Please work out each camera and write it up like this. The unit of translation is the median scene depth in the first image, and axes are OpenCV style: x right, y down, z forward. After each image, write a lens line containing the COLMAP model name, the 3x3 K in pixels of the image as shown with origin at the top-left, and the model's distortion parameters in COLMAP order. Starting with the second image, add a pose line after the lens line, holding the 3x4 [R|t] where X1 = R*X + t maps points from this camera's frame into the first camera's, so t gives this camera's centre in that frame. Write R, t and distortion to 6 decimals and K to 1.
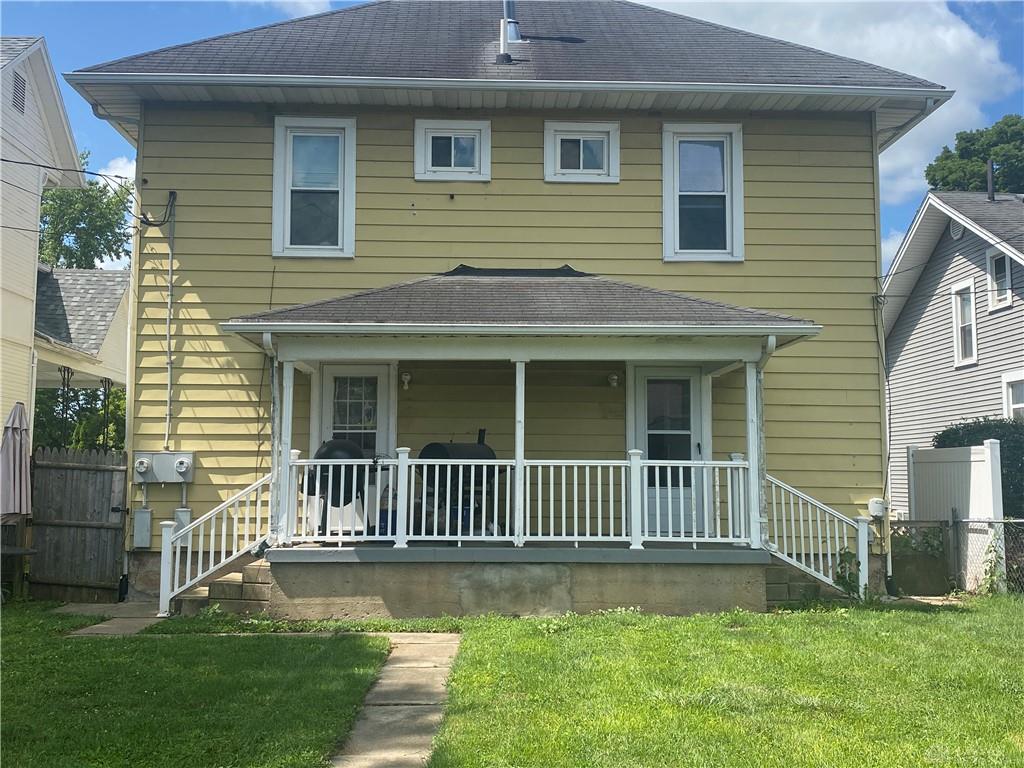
lens RADIAL K [[1091.9, 0, 506.7], [0, 1091.9, 373.4], [0, 0, 1]] dist [0.059880, 0.000000]
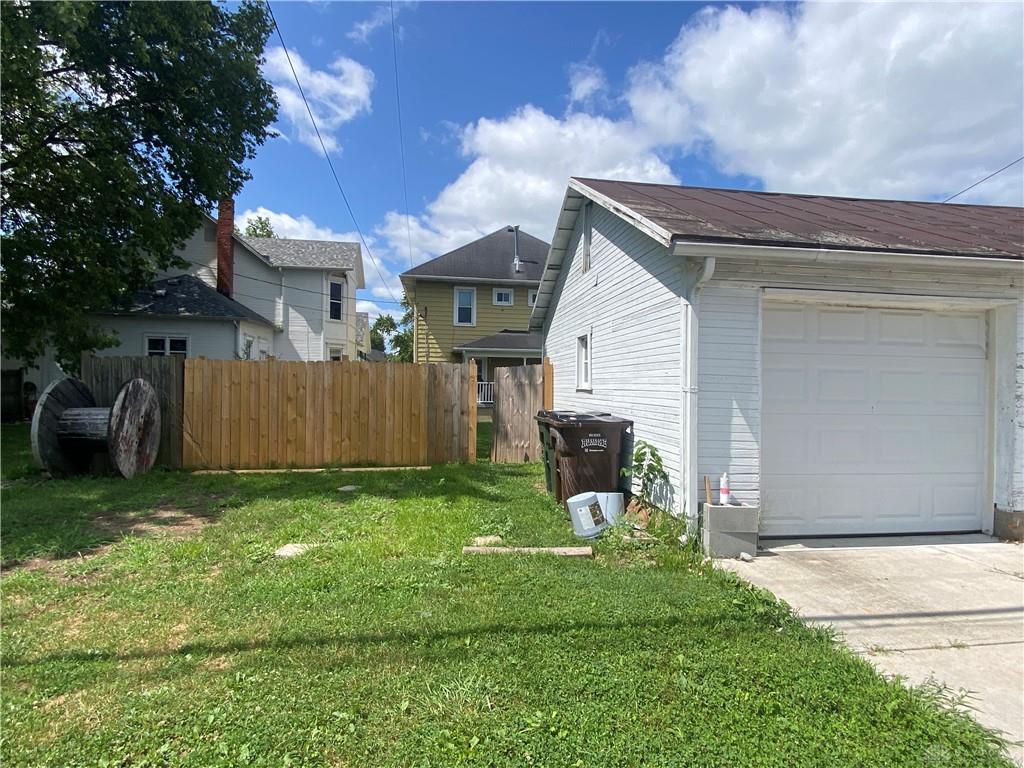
lens RADIAL K [[542.8, 0, 517.5], [0, 542.8, 383.3], [0, 0, 1]] dist [-0.002717, -0.017613]
pose [[0.994534, 0.012296, 0.103683, -0.187061], [-0.022522, 0.994927, 0.098045, -0.097366], [-0.101951, -0.099845, 0.989766, -0.820193]]
